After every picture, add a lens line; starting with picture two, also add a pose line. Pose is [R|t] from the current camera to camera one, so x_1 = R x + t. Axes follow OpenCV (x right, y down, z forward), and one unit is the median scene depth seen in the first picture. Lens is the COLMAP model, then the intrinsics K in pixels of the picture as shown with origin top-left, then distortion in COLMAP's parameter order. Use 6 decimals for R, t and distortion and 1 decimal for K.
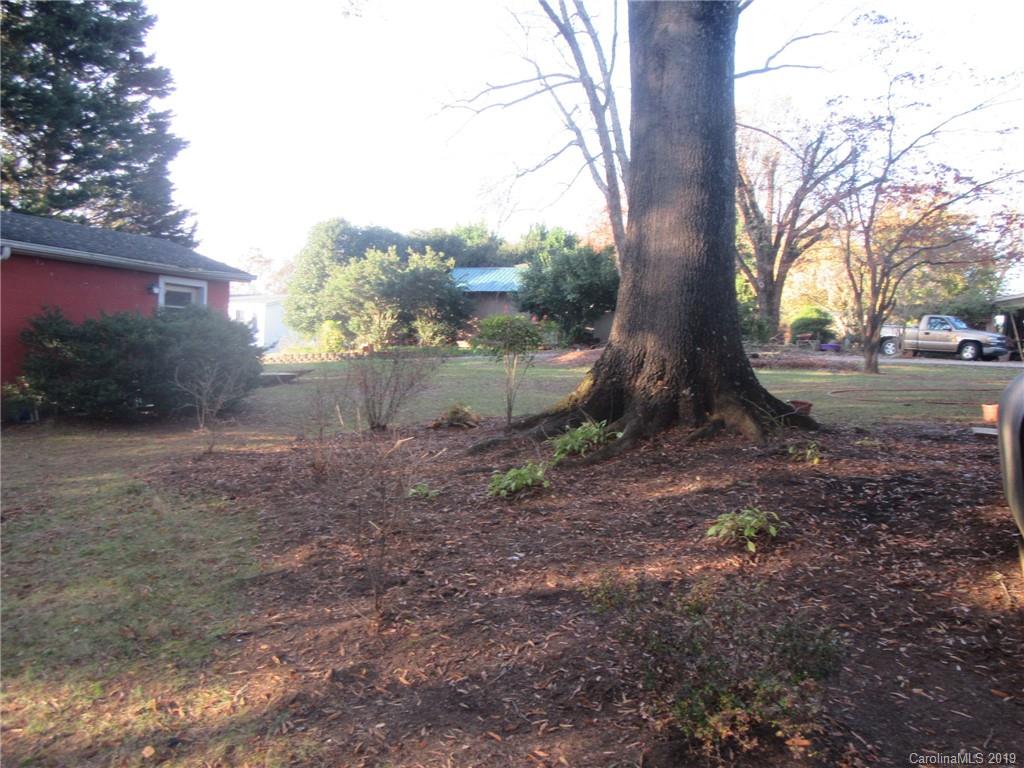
lens RADIAL K [[848.1, 0, 512.0], [0, 848.1, 384.0], [0, 0, 1]] dist [0.006884, 0.002176]
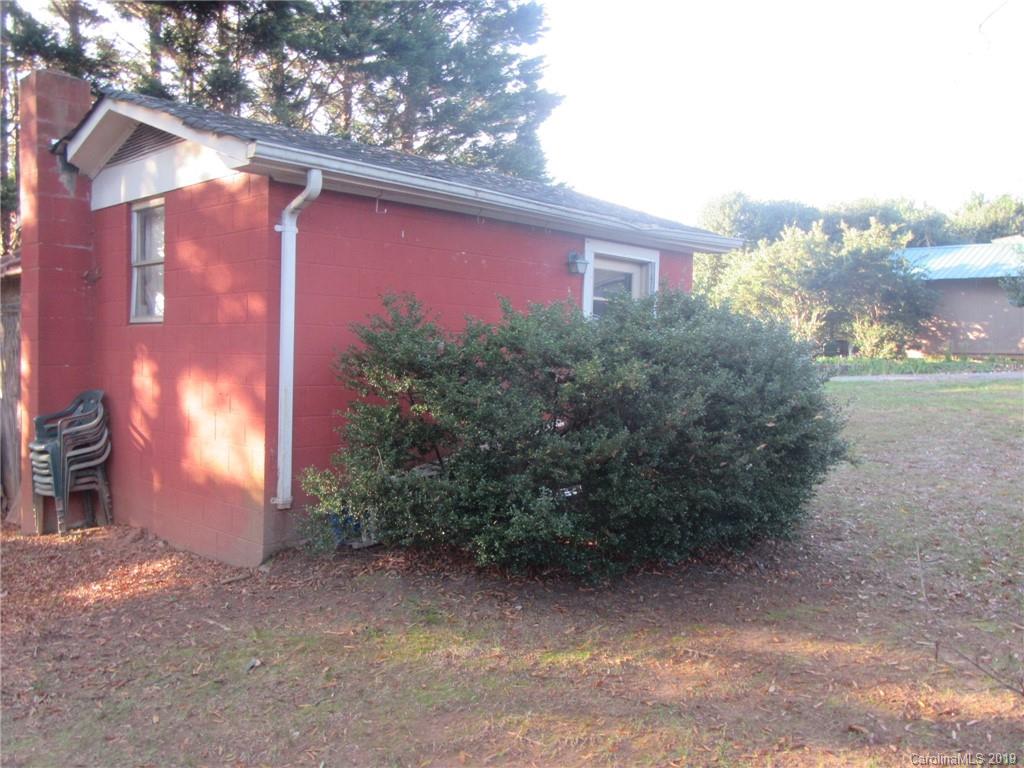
lens RADIAL K [[895.1, 0, 512.0], [0, 895.1, 384.0], [0, 0, 1]] dist [0.000049, -0.000142]
pose [[0.928965, 0.006229, -0.370114, -0.104034], [-0.009645, 0.999926, -0.007379, -0.014193], [0.370041, 0.010425, 0.928957, 0.194554]]
